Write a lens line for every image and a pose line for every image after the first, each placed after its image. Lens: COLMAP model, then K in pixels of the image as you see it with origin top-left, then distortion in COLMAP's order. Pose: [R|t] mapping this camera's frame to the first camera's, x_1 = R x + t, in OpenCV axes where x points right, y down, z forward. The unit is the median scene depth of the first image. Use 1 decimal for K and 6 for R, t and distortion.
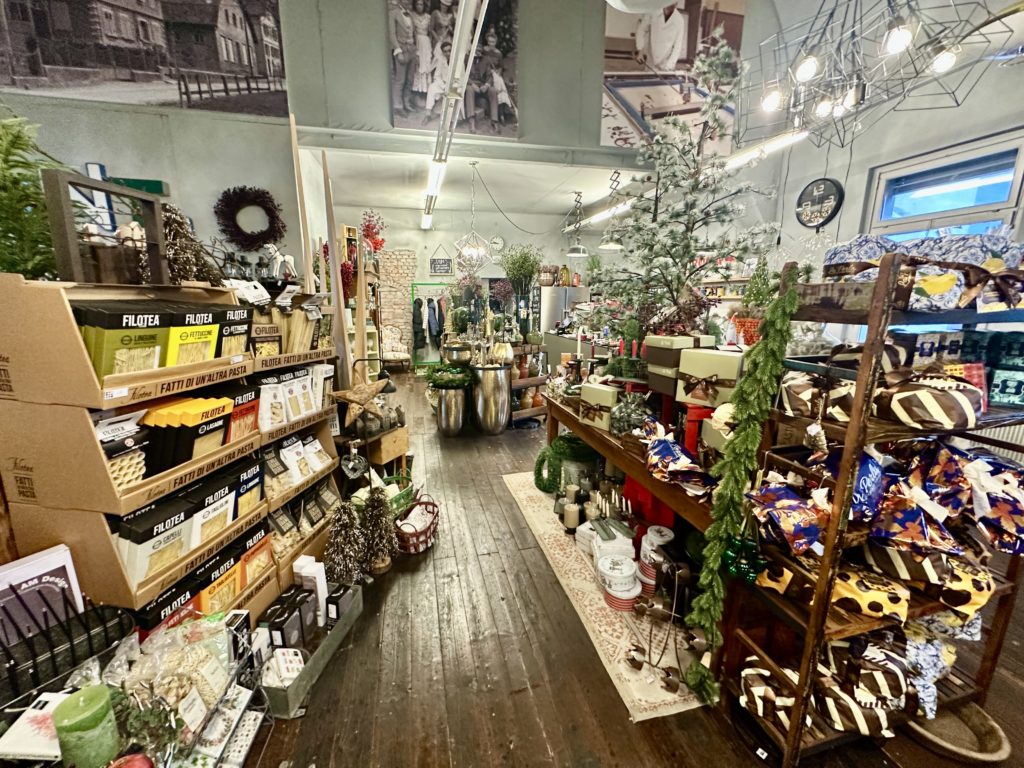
lens RADIAL K [[406.2, 0, 510.2], [0, 406.2, 381.7], [0, 0, 1]] dist [-0.003266, -0.000652]
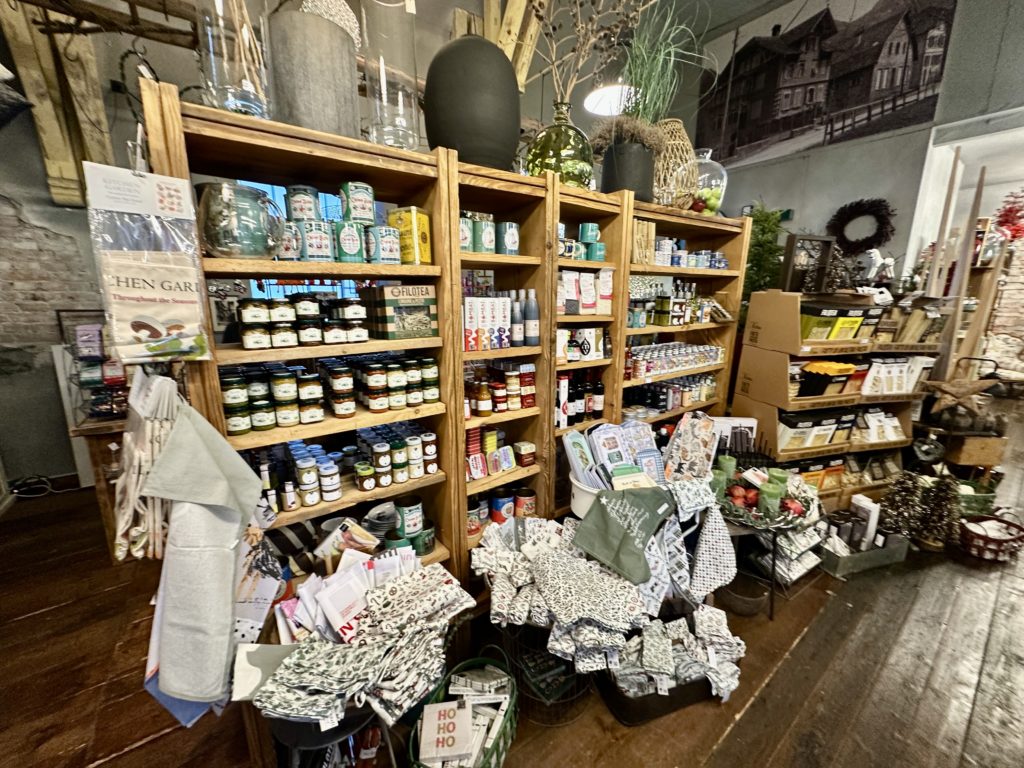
lens RADIAL K [[406.2, 0, 504.5], [0, 406.2, 386.8], [0, 0, 1]] dist [-0.003266, -0.000652]
pose [[0.391358, 0.199509, -0.898351, 0.163125], [-0.185208, 0.973316, 0.135473, 0.130700], [0.901408, 0.113363, 0.417866, -0.696528]]
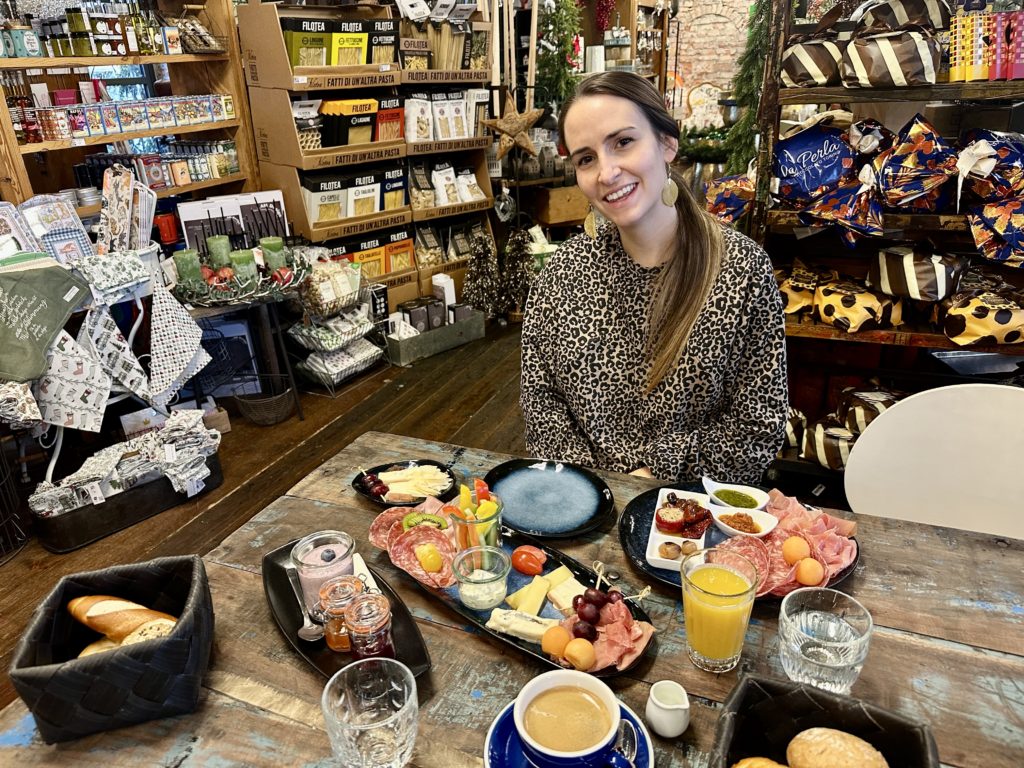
lens RADIAL K [[734.7, 0, 507.9], [0, 734.7, 401.8], [0, 0, 1]] dist [-0.010124, -0.015025]
pose [[0.797424, 0.217135, -0.562999, 0.864682], [-0.077520, 0.962146, 0.261278, 0.249704], [0.598420, -0.164706, 0.784070, -0.521861]]
